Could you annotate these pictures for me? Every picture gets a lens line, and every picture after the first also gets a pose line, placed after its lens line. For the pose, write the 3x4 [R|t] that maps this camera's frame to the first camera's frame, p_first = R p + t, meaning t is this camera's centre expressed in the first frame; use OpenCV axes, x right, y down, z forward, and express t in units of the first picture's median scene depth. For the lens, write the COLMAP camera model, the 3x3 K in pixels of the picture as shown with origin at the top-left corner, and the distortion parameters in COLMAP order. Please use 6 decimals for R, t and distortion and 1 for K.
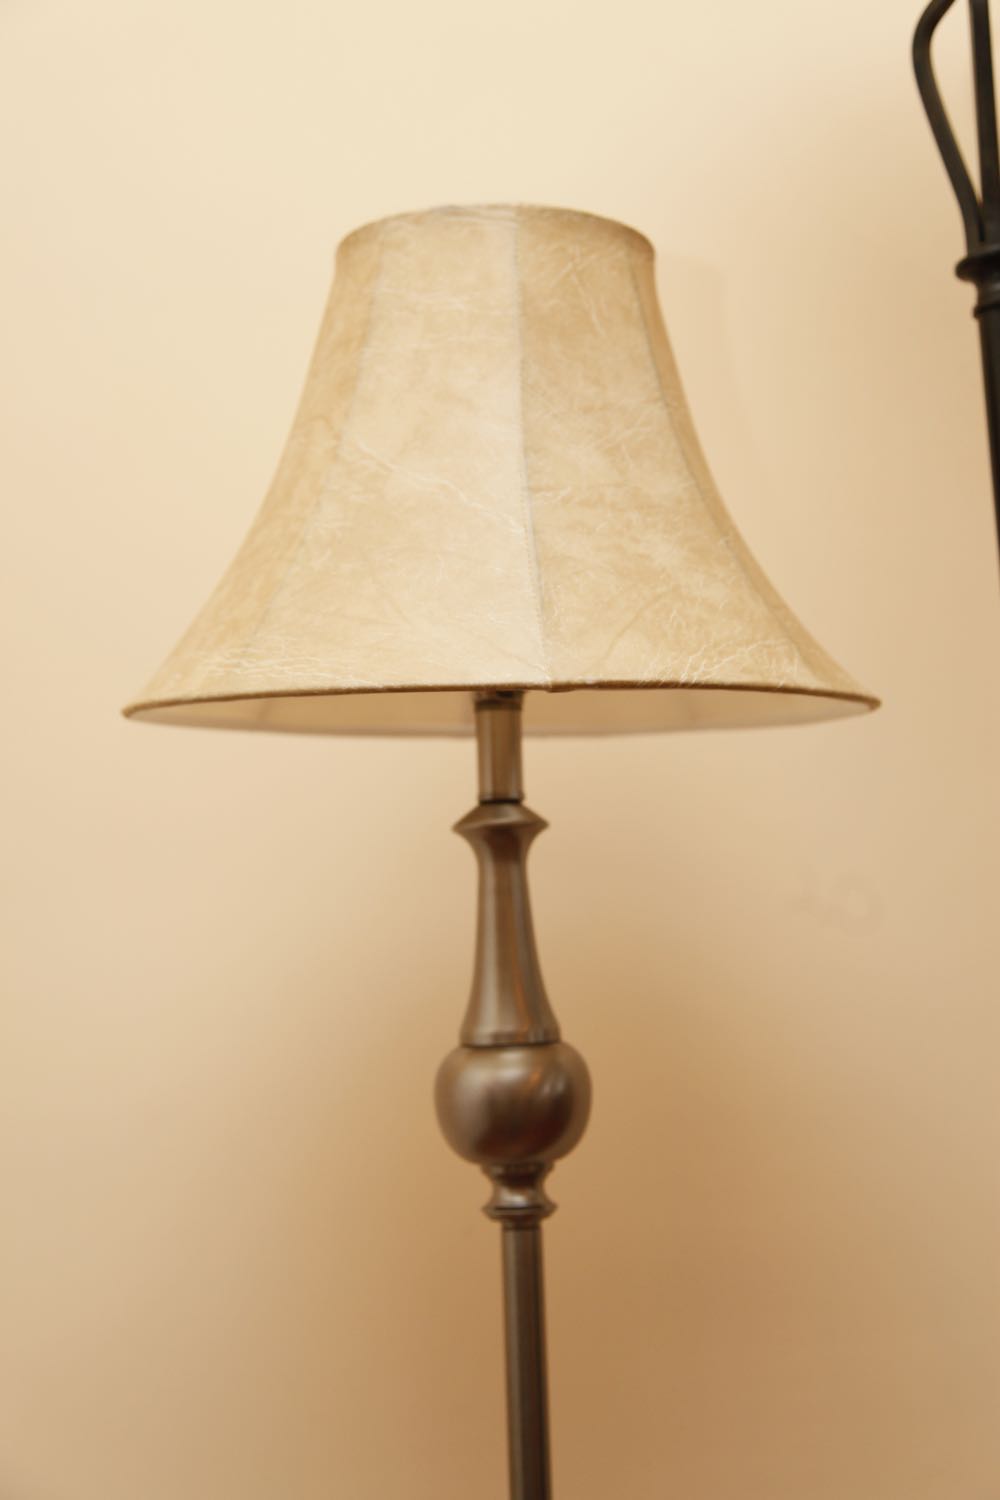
lens RADIAL K [[1818.8, 0, 508.3], [0, 1818.8, 749.4], [0, 0, 1]] dist [0.001269, 0.000000]
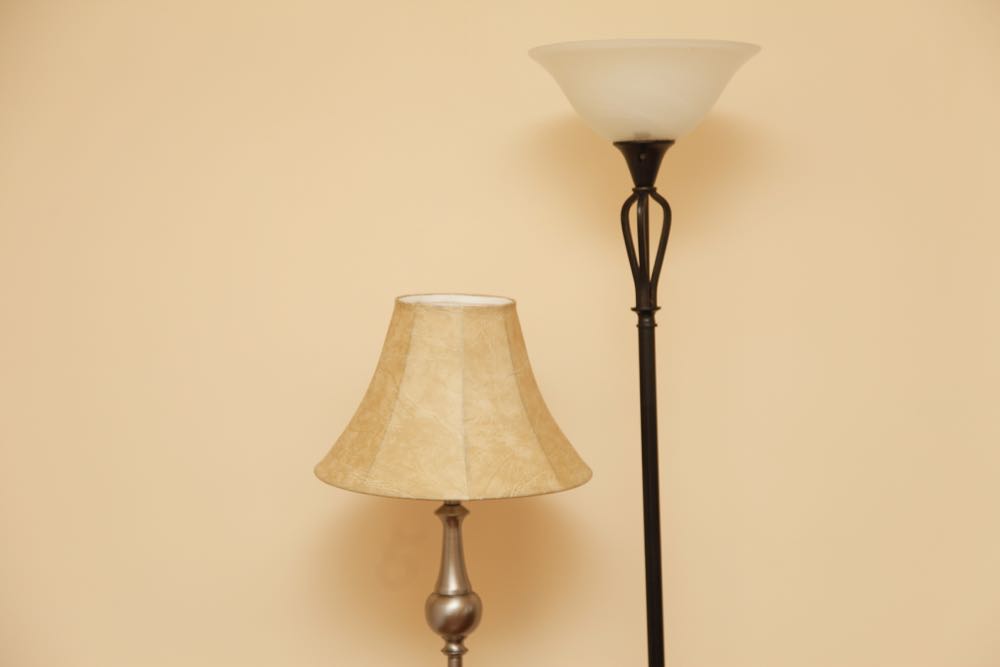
lens RADIAL K [[2027.3, 0, 495.8], [0, 2027.3, 340.7], [0, 0, 1]] dist [0.280379, 0.000000]
pose [[0.999483, 0.026919, 0.017589, 0.001047], [-0.029507, 0.985186, 0.168930, -0.792335], [-0.012782, -0.169361, 0.985471, -2.122624]]
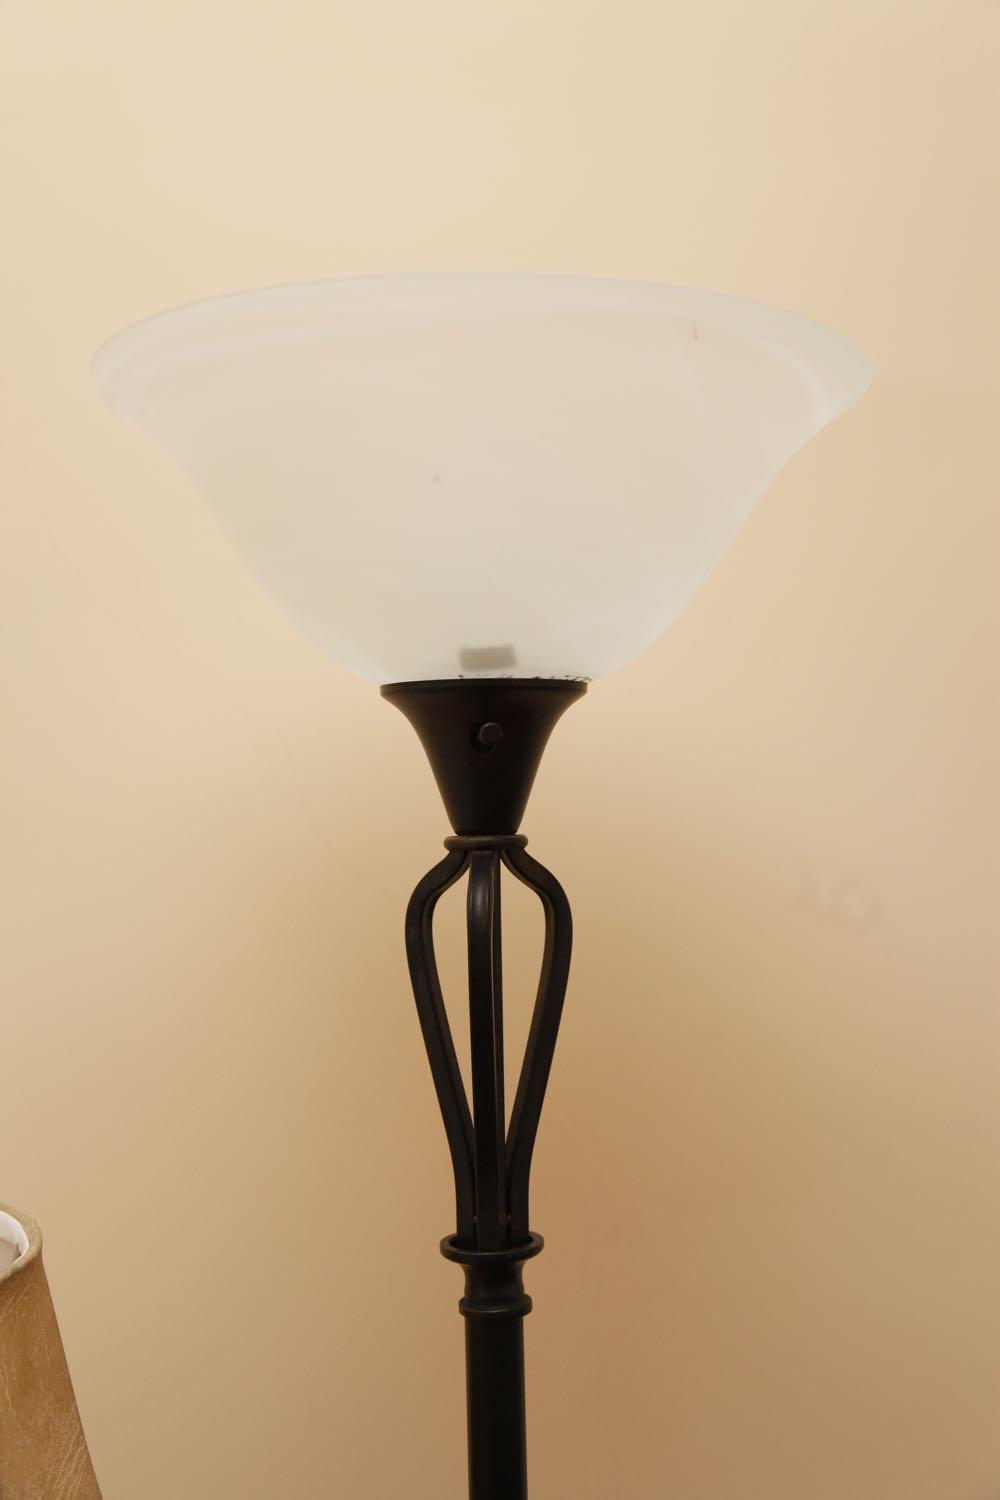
lens RADIAL K [[1818.8, 0, 499.6], [0, 1818.8, 750.2], [0, 0, 1]] dist [0.001269, 0.000000]
pose [[0.995732, 0.031742, 0.086667, 0.222488], [-0.041954, 0.992047, 0.118669, -0.632830], [-0.082211, -0.121798, 0.989144, 0.303479]]
